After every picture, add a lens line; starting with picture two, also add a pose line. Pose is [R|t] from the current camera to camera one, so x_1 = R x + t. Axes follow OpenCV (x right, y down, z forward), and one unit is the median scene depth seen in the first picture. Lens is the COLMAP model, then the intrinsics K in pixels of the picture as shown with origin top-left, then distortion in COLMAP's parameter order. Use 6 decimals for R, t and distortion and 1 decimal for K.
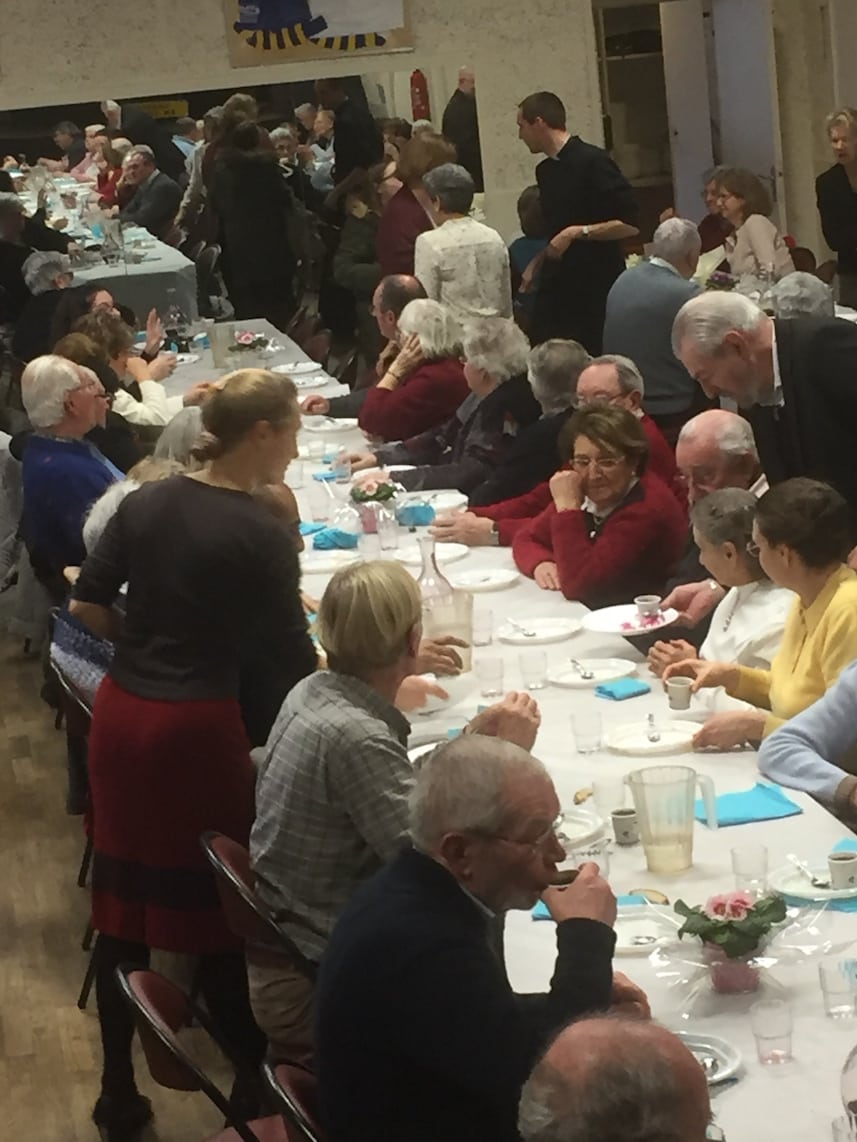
lens RADIAL K [[2946.1, 0, 427.4], [0, 2946.1, 568.5], [0, 0, 1]] dist [0.052301, 0.000000]
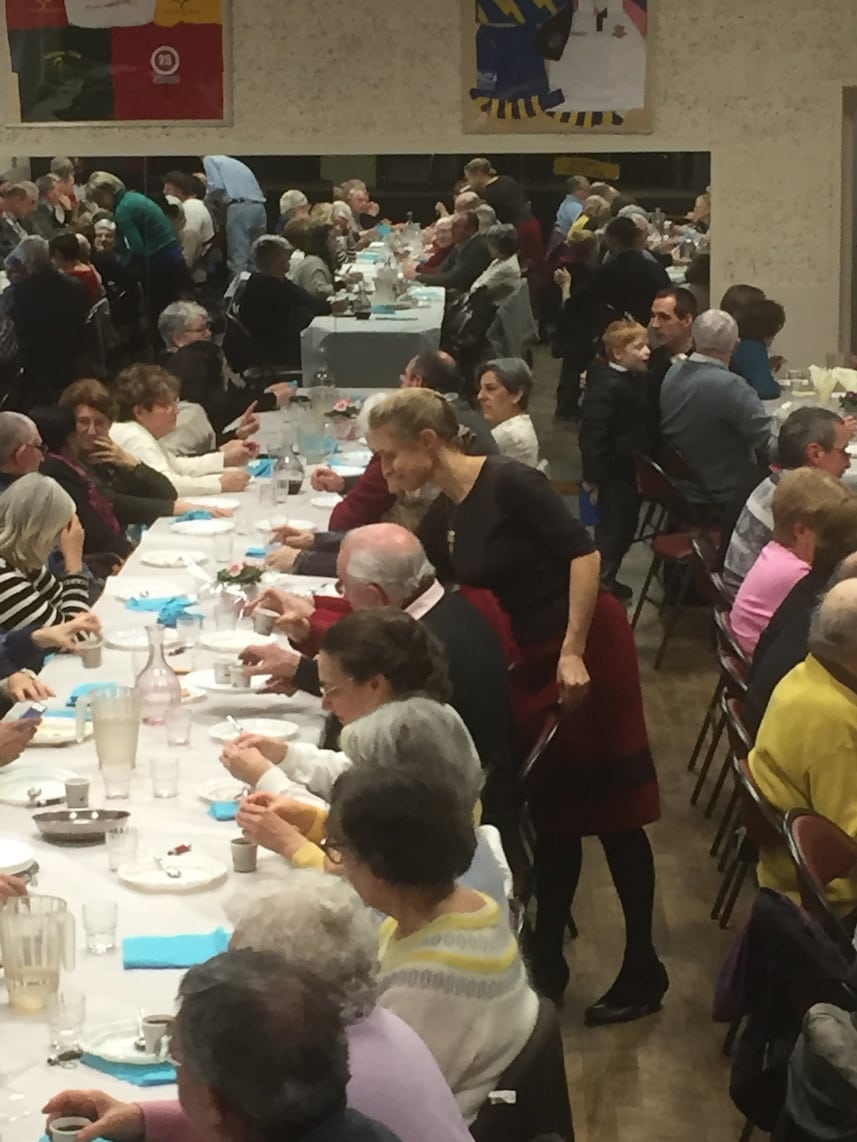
lens RADIAL K [[2946.1, 0, 419.0], [0, 2946.1, 568.2], [0, 0, 1]] dist [0.052301, 0.000000]
pose [[0.977238, 0.116281, -0.177437, 0.145053], [-0.119998, 0.992720, -0.010327, -0.017075], [0.174945, 0.031384, 0.984078, 0.038244]]
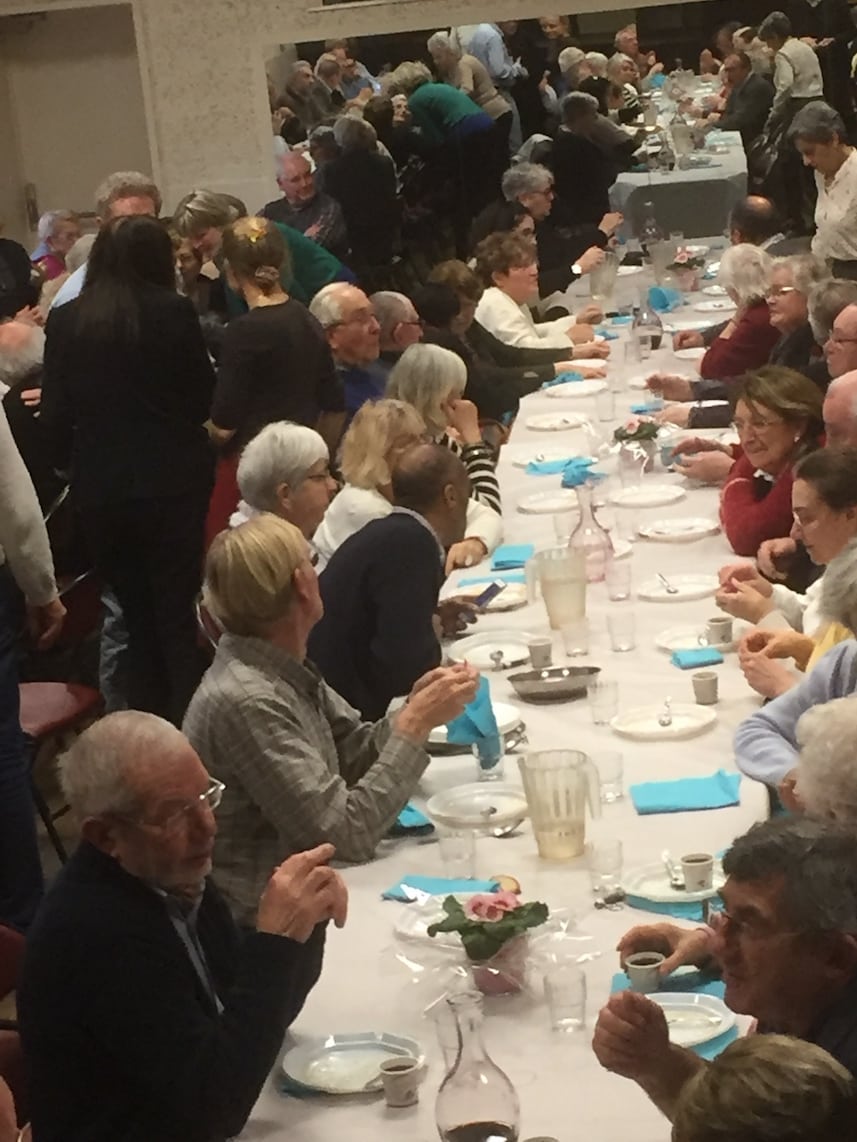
lens RADIAL K [[2946.1, 0, 436.4], [0, 2946.1, 567.9], [0, 0, 1]] dist [0.052301, 0.000000]
pose [[0.965106, 0.047908, -0.257439, 0.118935], [-0.037929, 0.998329, 0.043594, -0.014105], [0.259097, -0.032309, 0.965311, 0.020277]]
